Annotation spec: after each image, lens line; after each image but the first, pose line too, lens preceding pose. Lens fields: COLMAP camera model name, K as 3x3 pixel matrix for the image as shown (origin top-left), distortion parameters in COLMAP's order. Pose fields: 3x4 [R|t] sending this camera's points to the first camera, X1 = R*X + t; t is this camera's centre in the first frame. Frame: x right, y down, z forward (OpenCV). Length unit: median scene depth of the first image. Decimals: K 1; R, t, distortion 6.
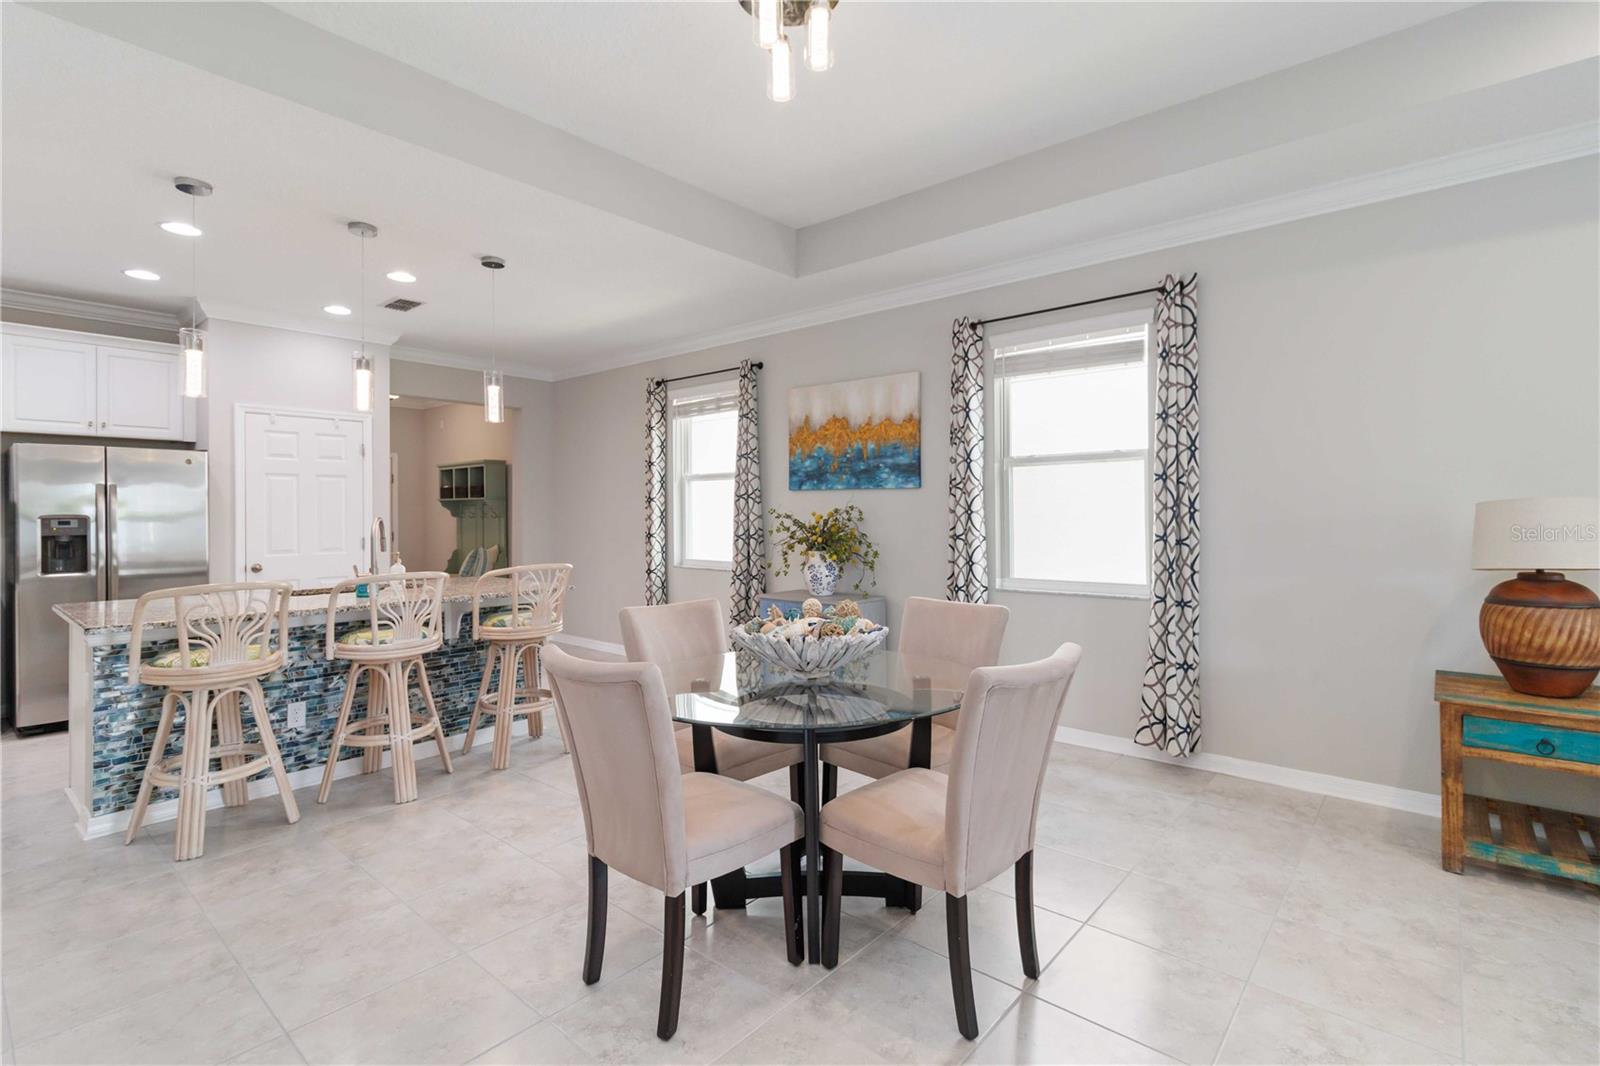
lens RADIAL K [[750.9, 0, 808.4], [0, 750.9, 501.8], [0, 0, 1]] dist [0.002436, 0.000545]
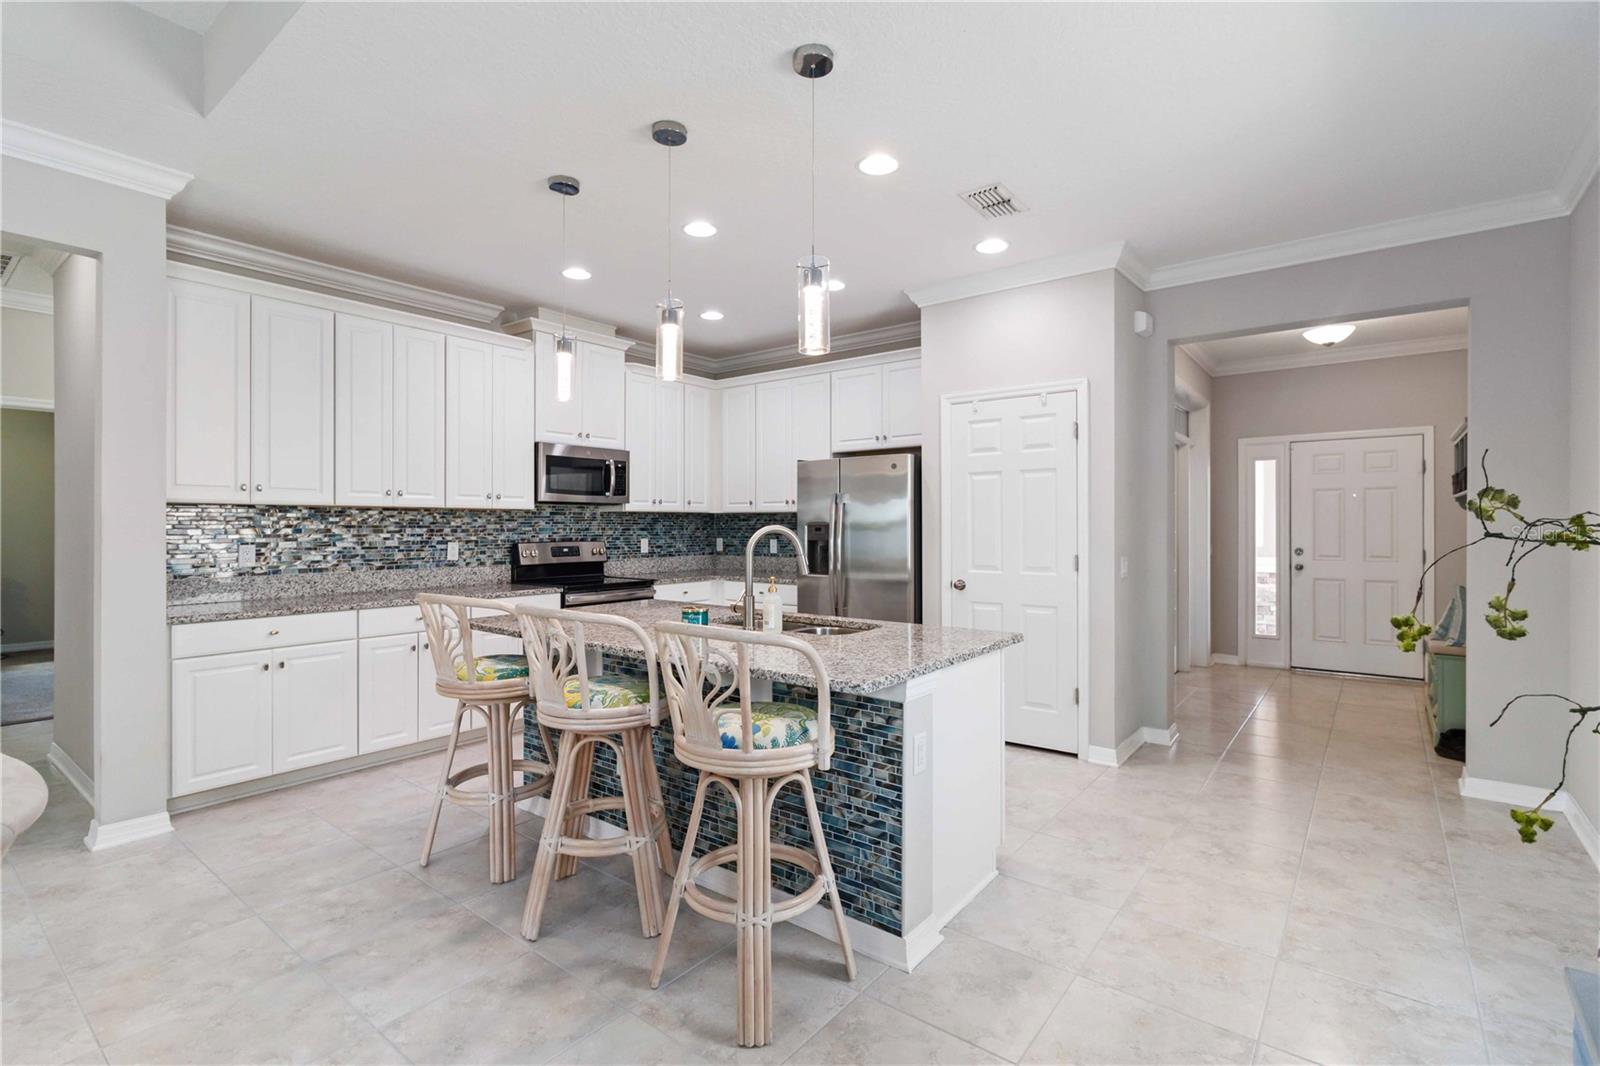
lens RADIAL K [[741.9, 0, 796.0], [0, 741.9, 530.6], [0, 0, 1]] dist [0.004589, 0.000308]
pose [[0.041990, 0.011651, -0.999050, 0.115968], [0.015052, 0.999811, 0.012293, 0.015643], [0.999005, -0.015554, 0.041807, 0.915315]]
